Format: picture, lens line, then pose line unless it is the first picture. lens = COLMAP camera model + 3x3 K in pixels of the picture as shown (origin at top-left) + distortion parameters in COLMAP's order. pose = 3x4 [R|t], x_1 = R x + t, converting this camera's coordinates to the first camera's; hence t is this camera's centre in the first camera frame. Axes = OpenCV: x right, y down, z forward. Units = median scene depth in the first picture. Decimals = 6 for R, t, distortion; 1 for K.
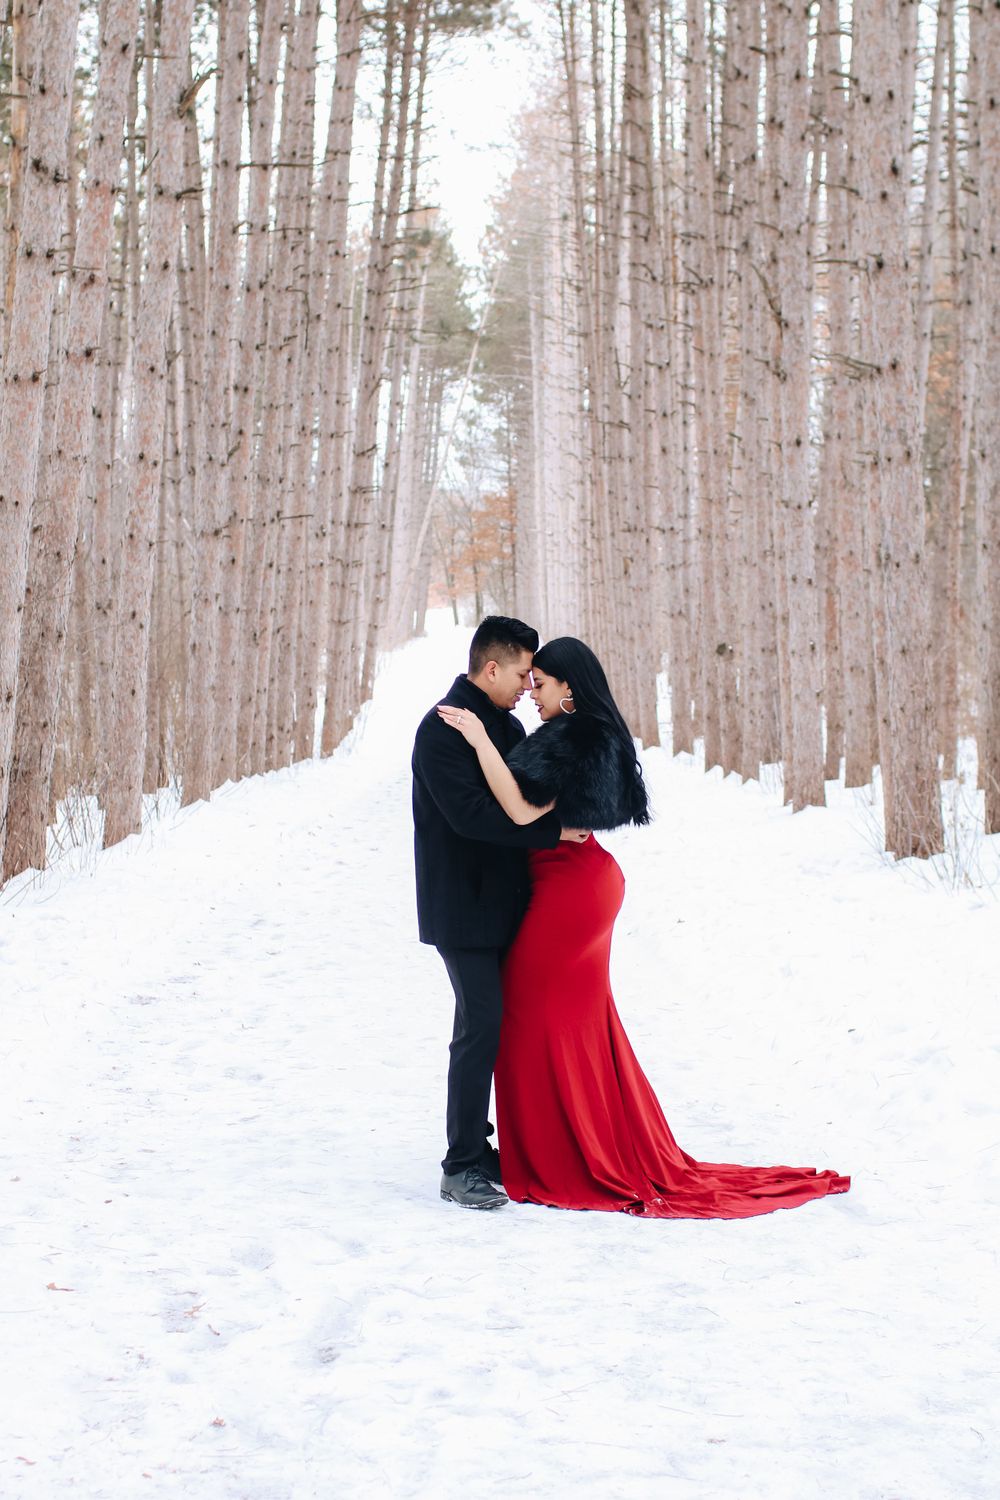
lens RADIAL K [[2529.4, 0, 463.7], [0, 2529.4, 781.4], [0, 0, 1]] dist [-0.113927, 0.000000]
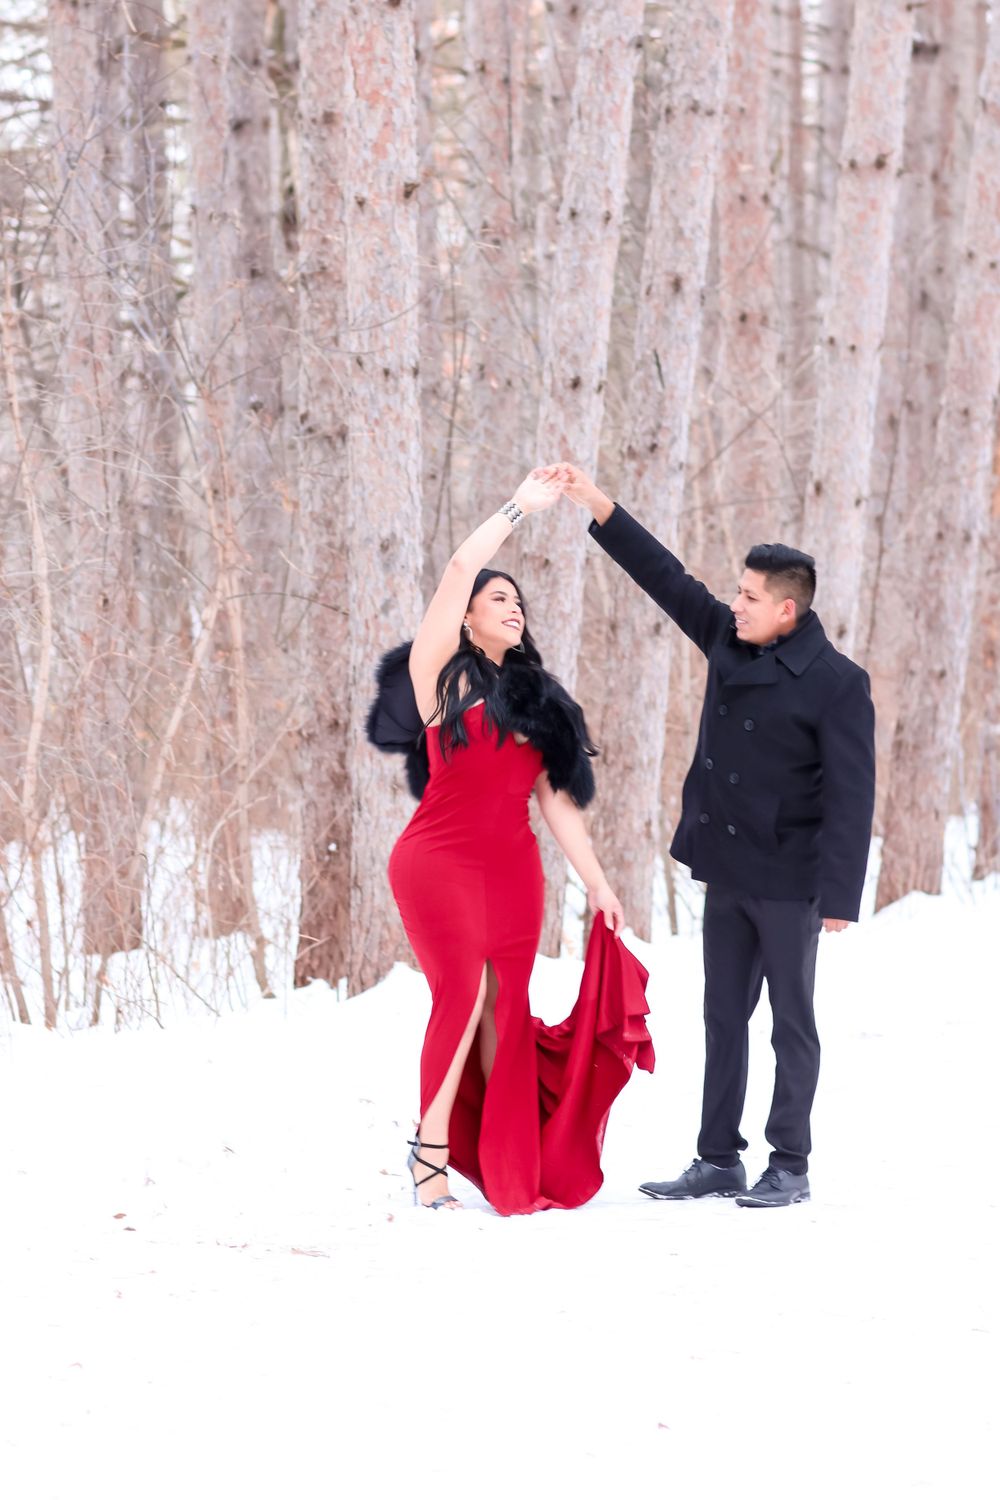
lens RADIAL K [[6193.5, 0, 410.2], [0, 6193.5, 740.1], [0, 0, 1]] dist [-0.149912, 0.000000]
pose [[0.929184, 0.017154, -0.369220, 0.298243], [-0.021995, 0.999718, -0.008906, 0.011984], [0.368964, 0.016397, 0.929299, -0.538888]]
